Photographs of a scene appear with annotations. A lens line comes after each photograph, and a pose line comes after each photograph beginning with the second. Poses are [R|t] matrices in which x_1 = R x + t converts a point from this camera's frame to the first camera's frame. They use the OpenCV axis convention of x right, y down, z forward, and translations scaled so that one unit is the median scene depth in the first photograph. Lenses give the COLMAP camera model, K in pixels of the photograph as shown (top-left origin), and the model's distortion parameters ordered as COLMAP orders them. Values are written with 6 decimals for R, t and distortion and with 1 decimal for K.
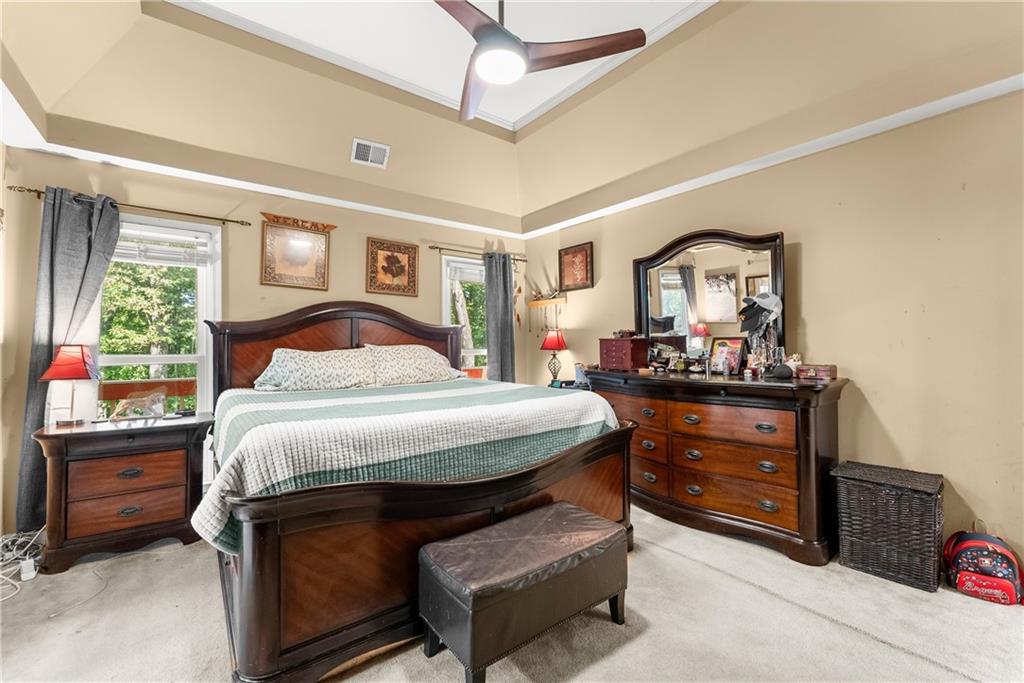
lens RADIAL K [[415.8, 0, 512.1], [0, 415.8, 341.2], [0, 0, 1]] dist [0.002896, 0.000181]
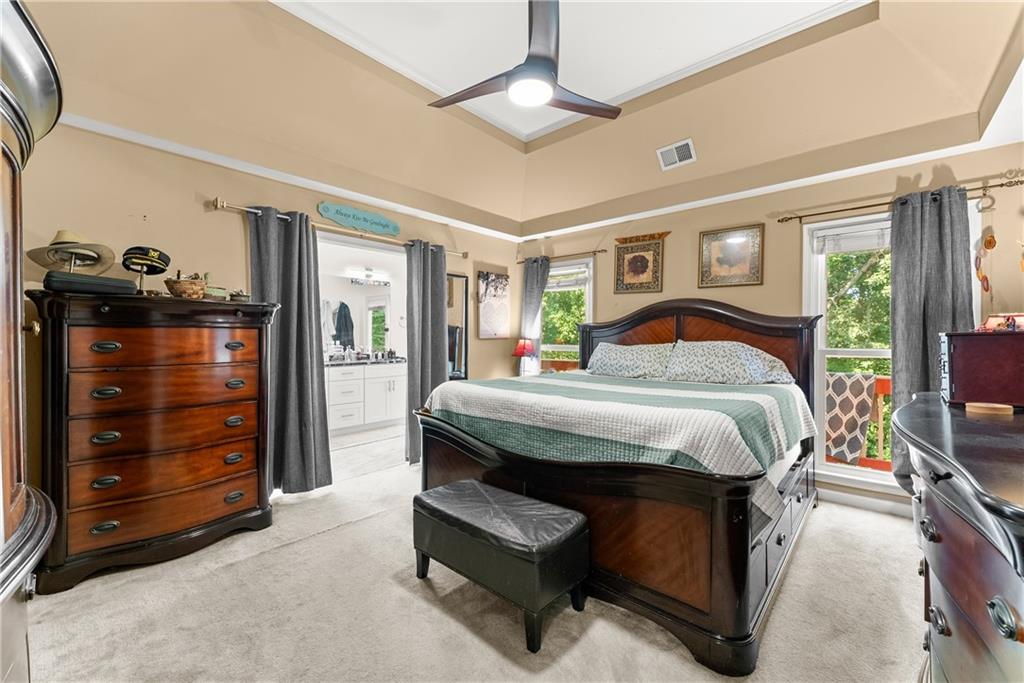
lens RADIAL K [[415.8, 0, 514.7], [0, 415.8, 336.8], [0, 0, 1]] dist [0.002896, 0.000181]
pose [[0.205273, 0.000509, -0.978705, 0.642038], [-0.002986, 0.999996, -0.000106, -0.000398], [0.978700, 0.002944, 0.205274, 0.441885]]
